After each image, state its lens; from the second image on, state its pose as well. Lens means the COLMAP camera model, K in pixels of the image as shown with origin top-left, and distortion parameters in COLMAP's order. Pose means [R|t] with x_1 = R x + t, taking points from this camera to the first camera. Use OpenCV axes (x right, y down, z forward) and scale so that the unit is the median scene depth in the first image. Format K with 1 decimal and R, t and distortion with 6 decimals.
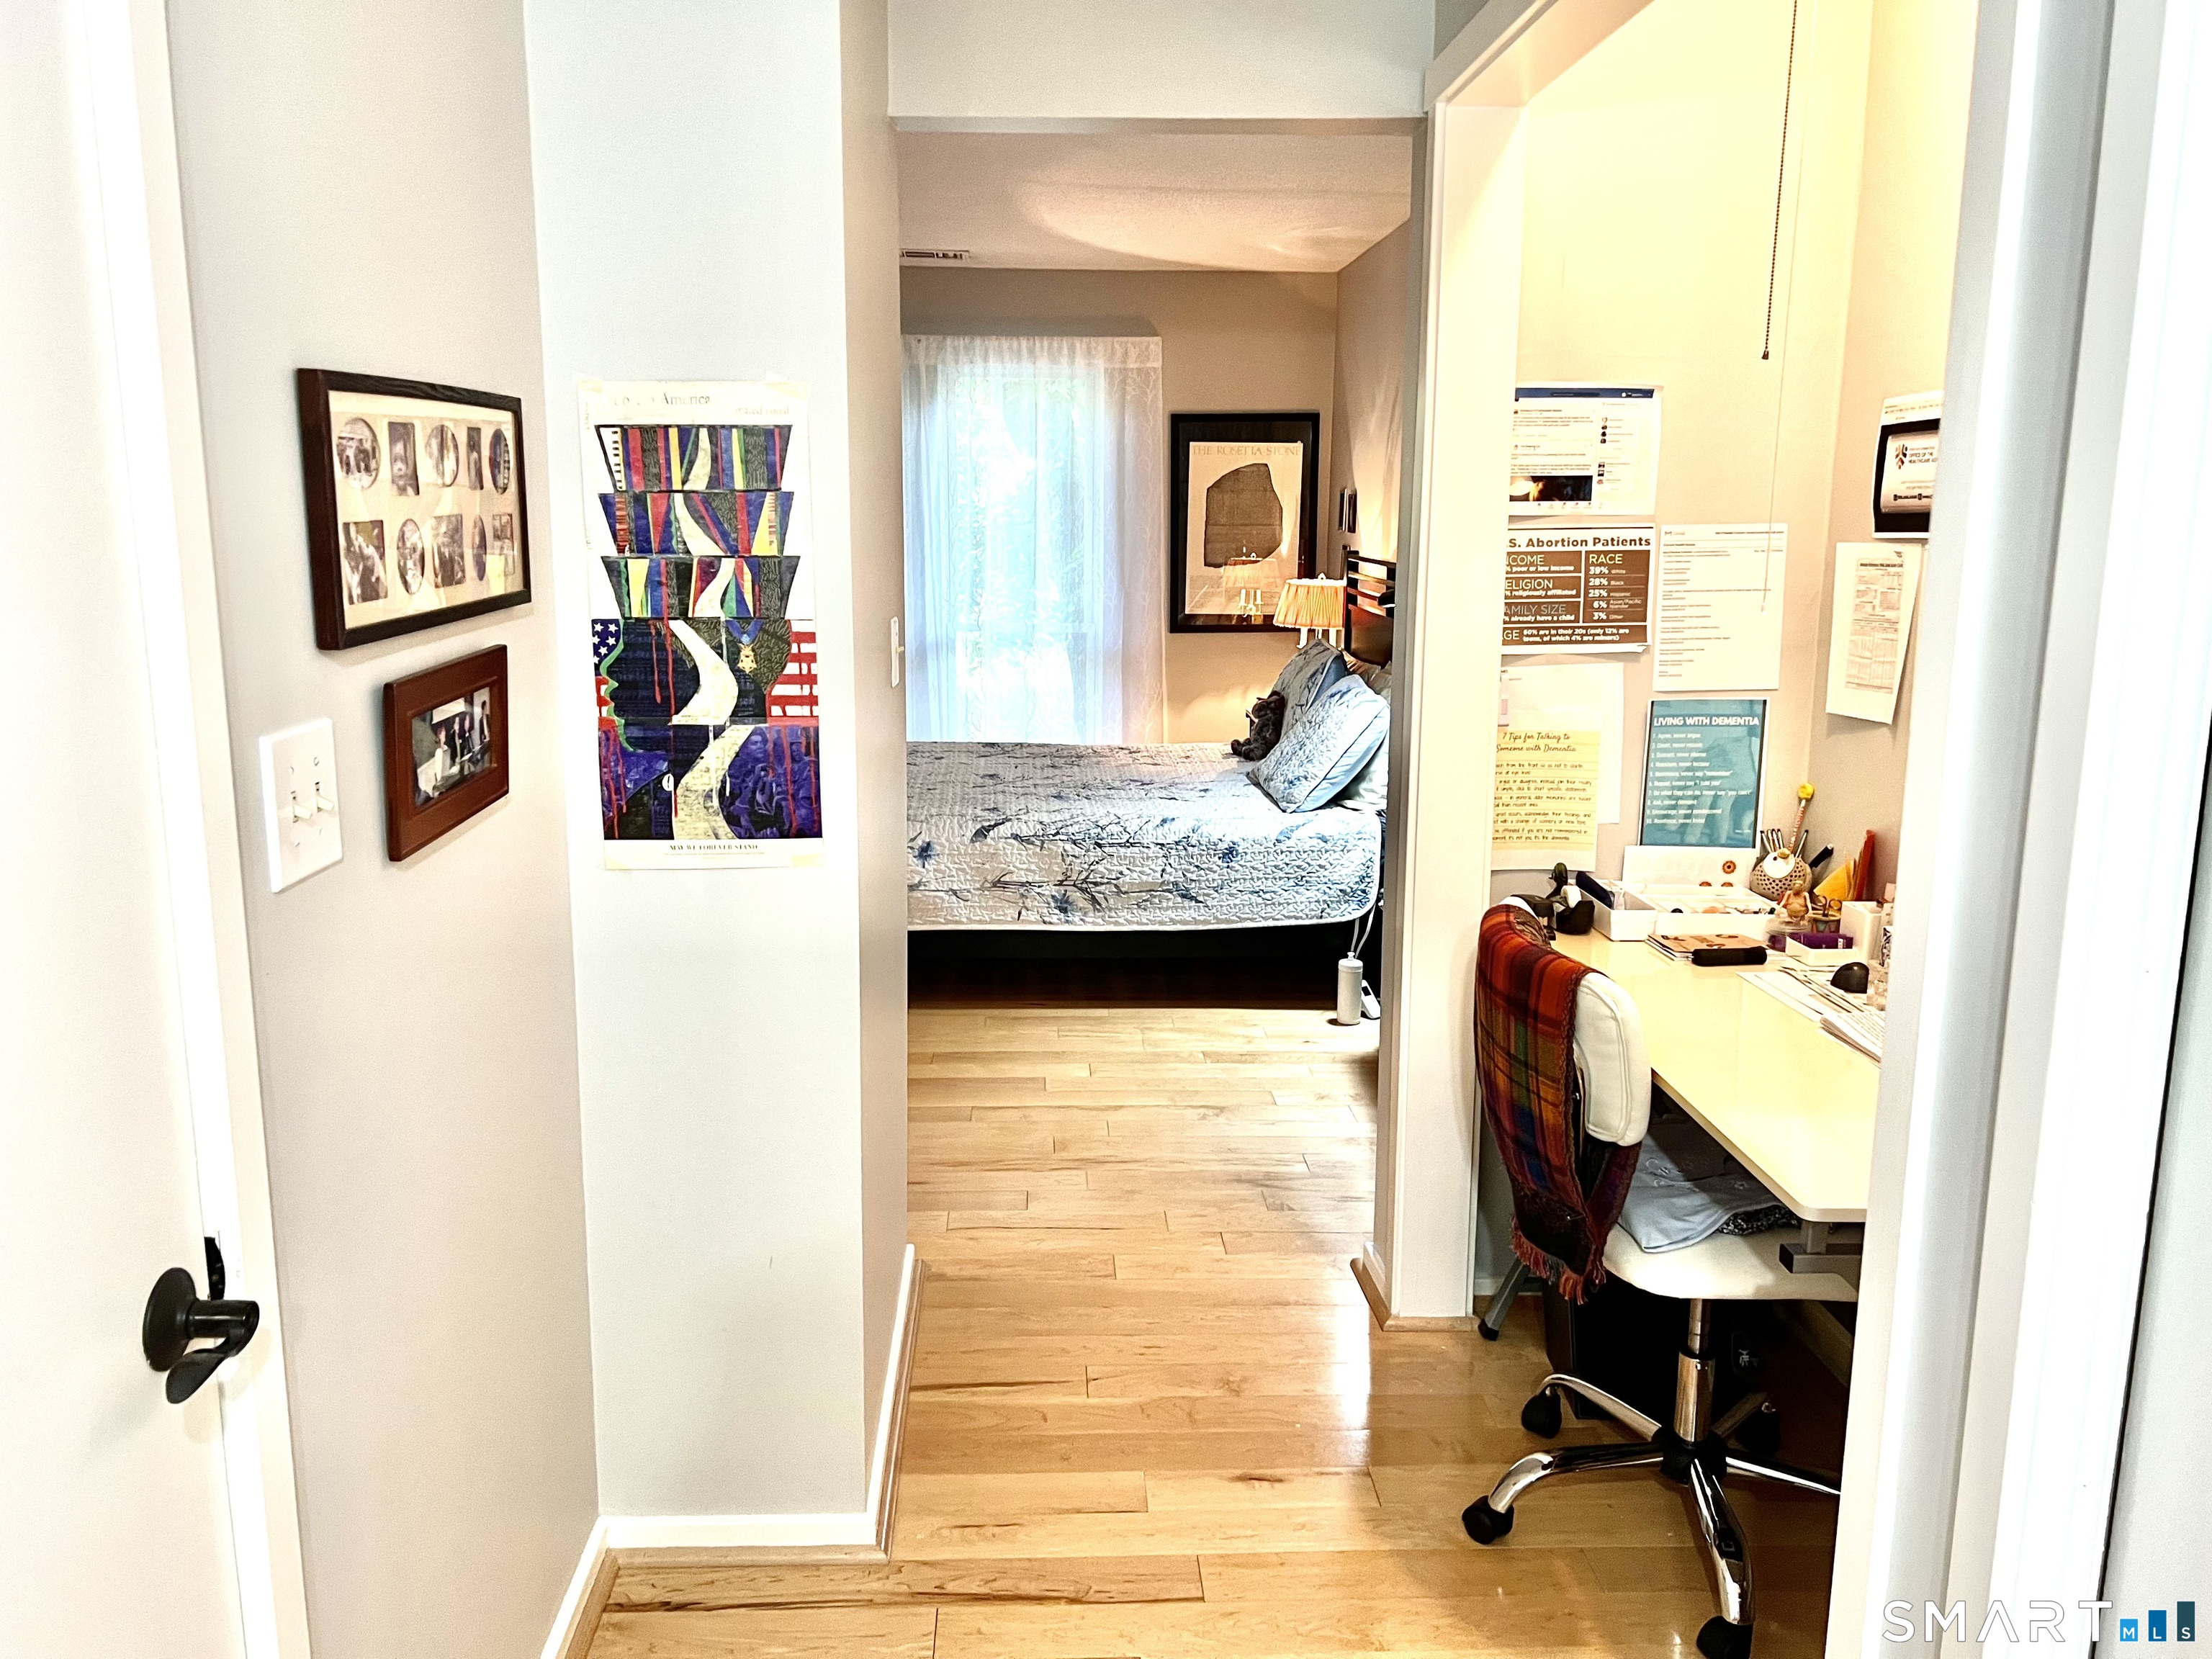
lens RADIAL K [[1644.2, 0, 1099.1], [0, 1644.2, 828.3], [0, 0, 1]] dist [0.067299, -0.085530]
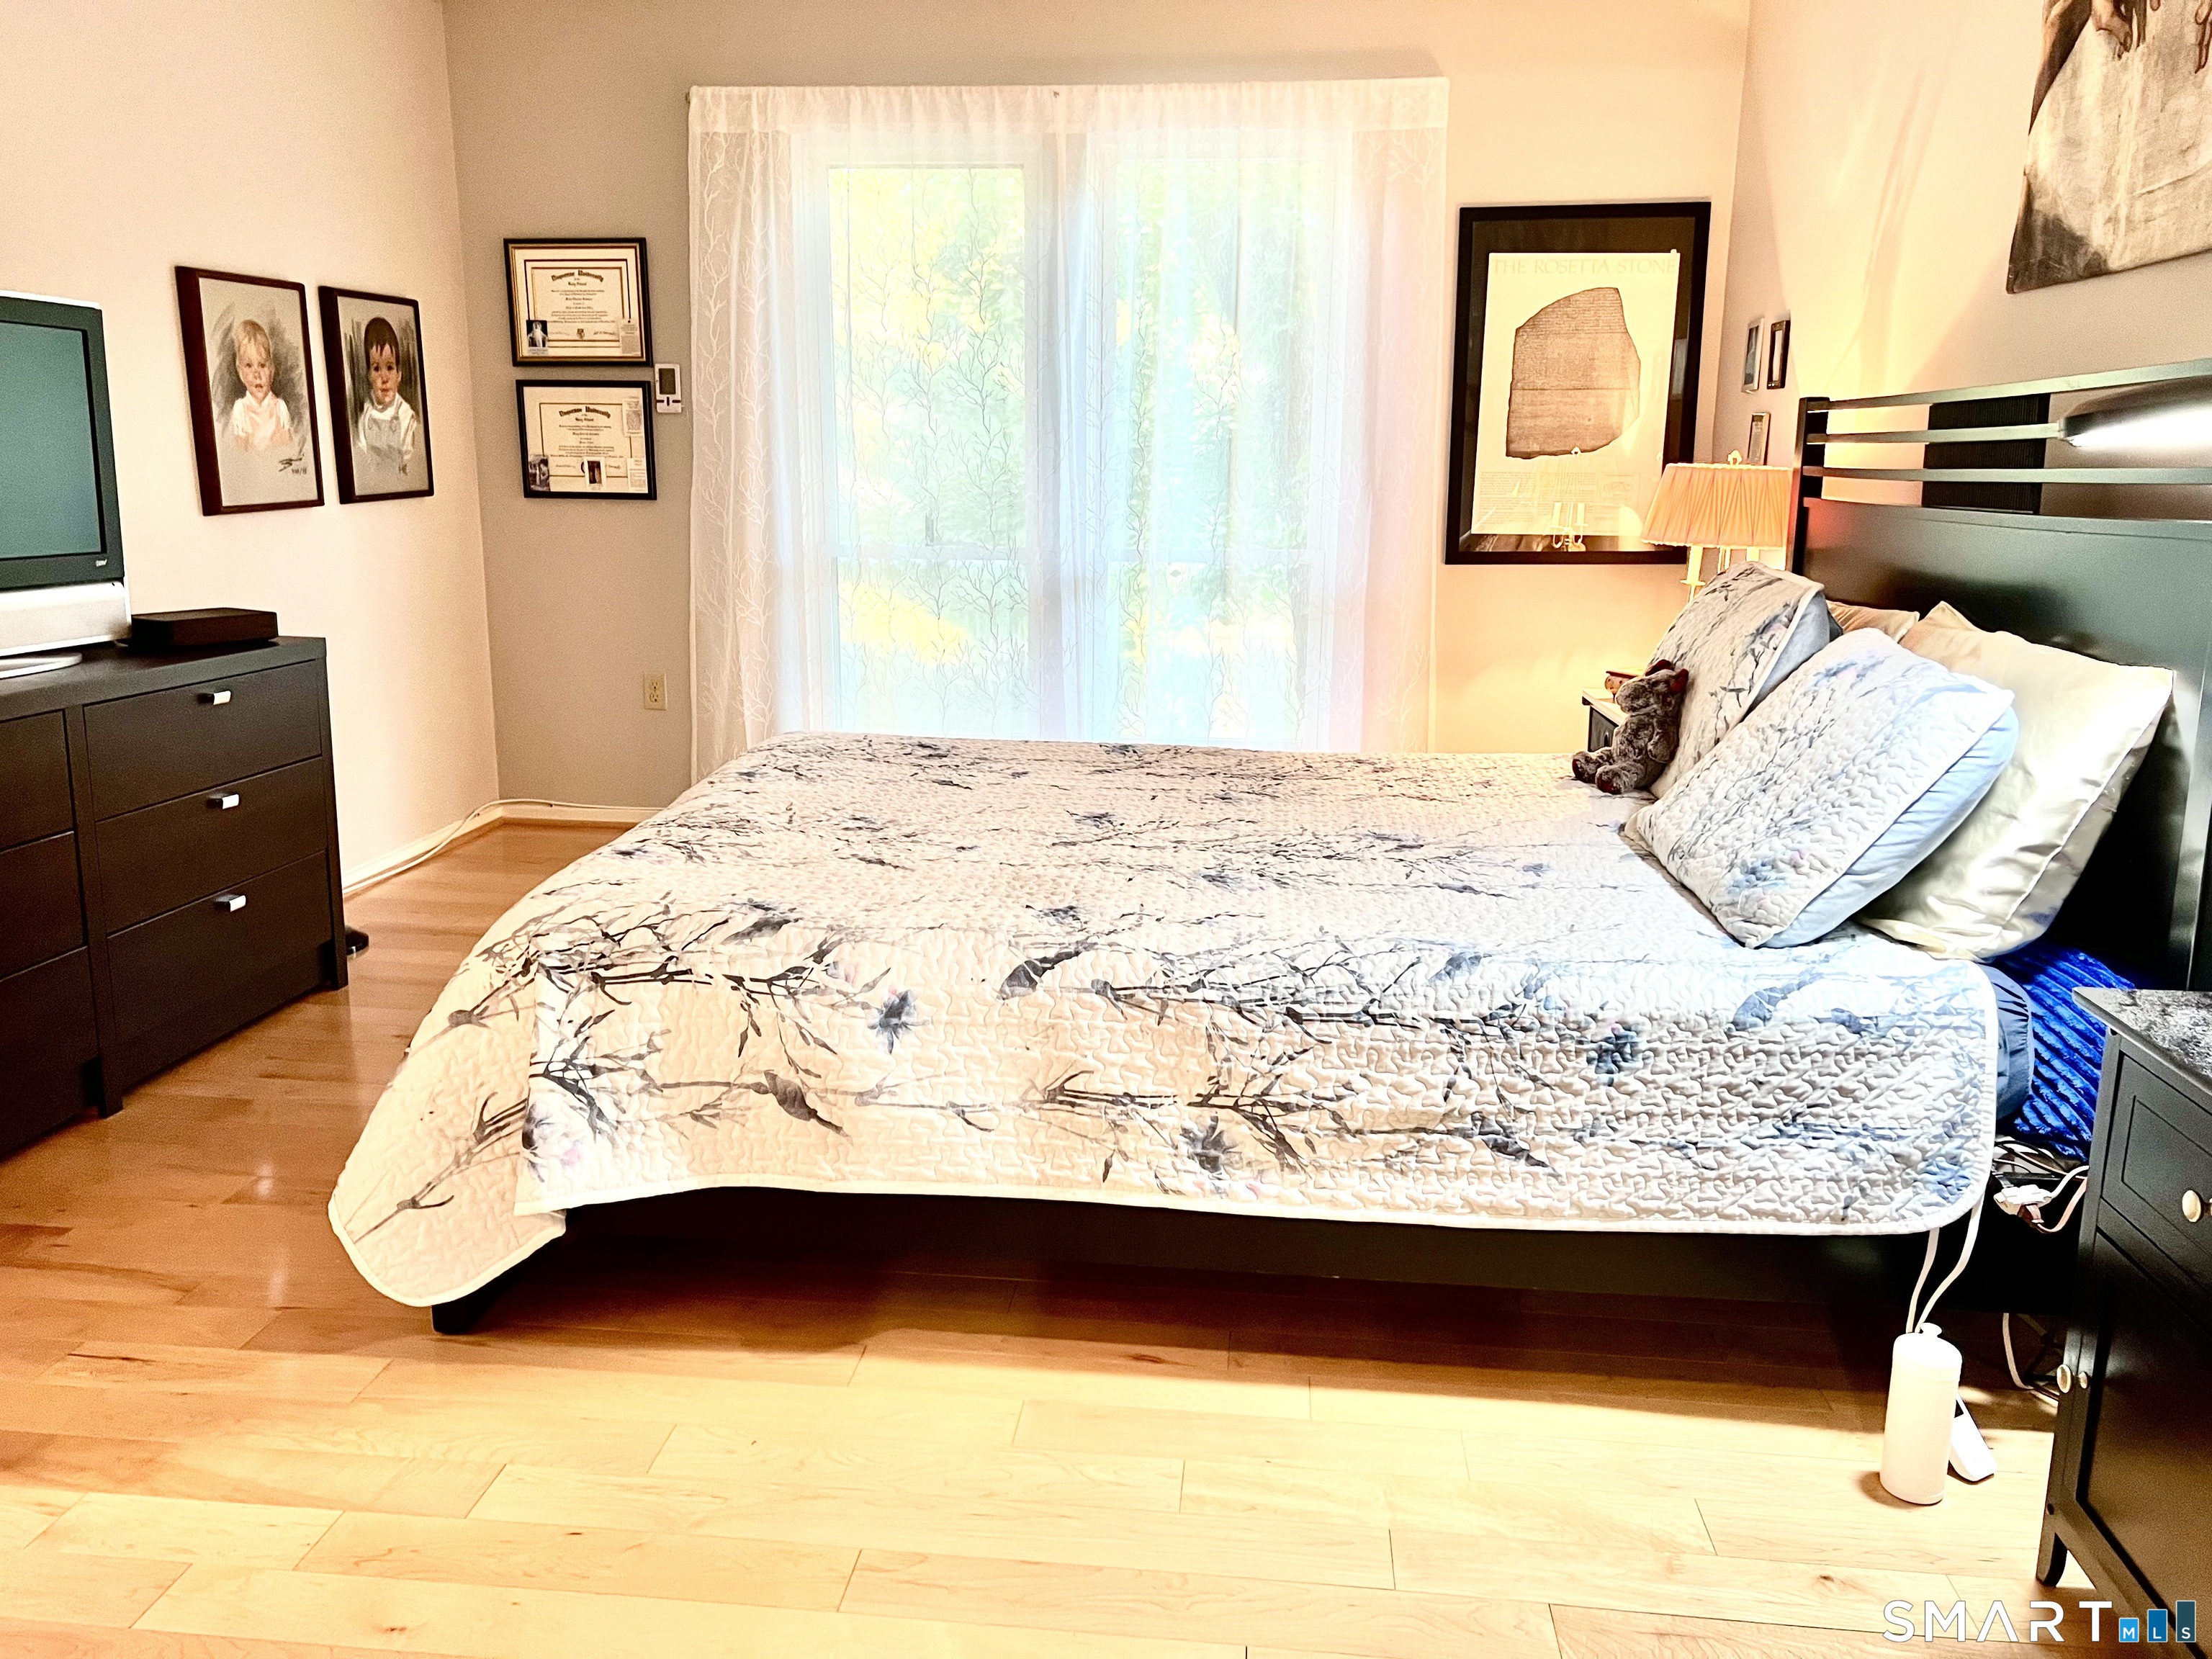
lens RADIAL K [[1644.2, 0, 1102.7], [0, 1644.2, 812.5], [0, 0, 1]] dist [0.067299, -0.085530]
pose [[0.989727, 0.031184, -0.139530, 0.007692], [-0.029542, 0.999468, 0.013826, -0.044701], [0.139887, -0.009562, 0.990121, 0.546273]]
